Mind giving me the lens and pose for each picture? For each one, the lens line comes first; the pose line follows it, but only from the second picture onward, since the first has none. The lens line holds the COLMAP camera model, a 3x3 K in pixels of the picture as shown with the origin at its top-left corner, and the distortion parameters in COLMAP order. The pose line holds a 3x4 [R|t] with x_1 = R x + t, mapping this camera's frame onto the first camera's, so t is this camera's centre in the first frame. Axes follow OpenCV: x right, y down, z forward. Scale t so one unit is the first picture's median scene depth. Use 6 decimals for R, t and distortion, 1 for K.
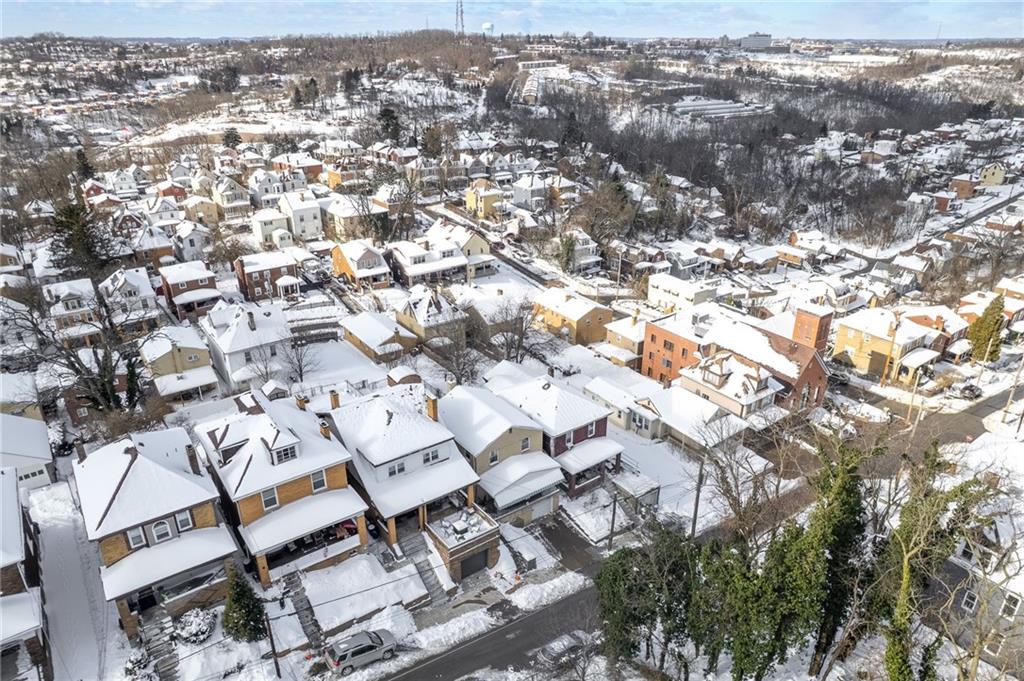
lens RADIAL K [[693.3, 0, 512.0], [0, 693.3, 340.5], [0, 0, 1]] dist [-0.082554, 0.089666]
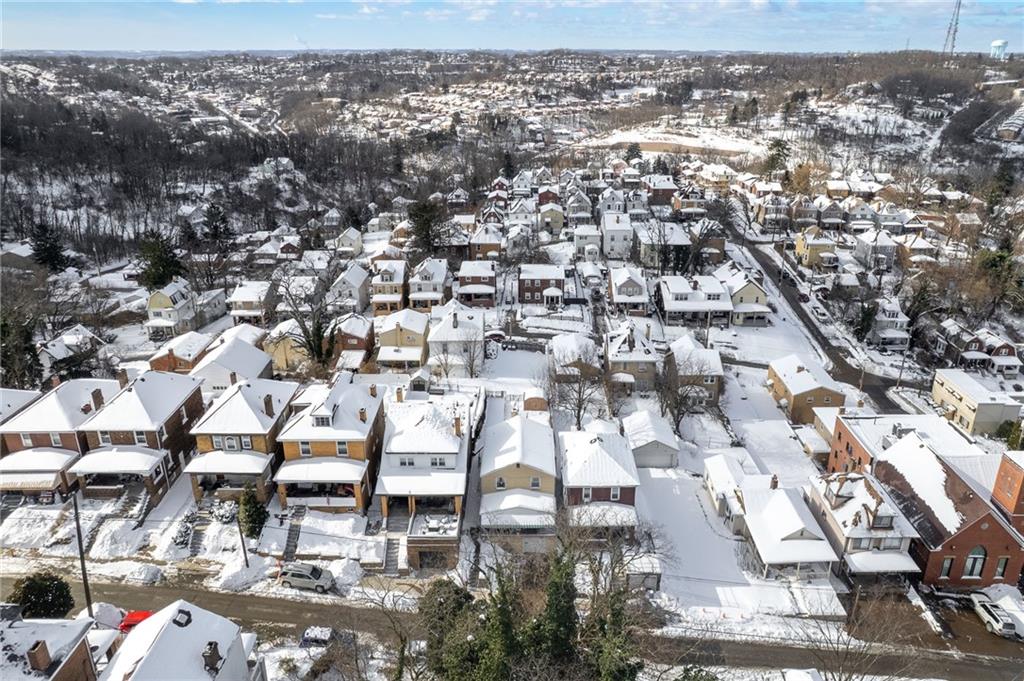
lens RADIAL K [[689.7, 0, 514.6], [0, 689.7, 293.3], [0, 0, 1]] dist [-0.073600, 0.069586]
pose [[0.812984, 0.198076, -0.547561, 0.163885], [-0.240892, 0.970530, -0.006580, -0.040280], [0.530121, 0.137252, 0.836740, 0.003561]]
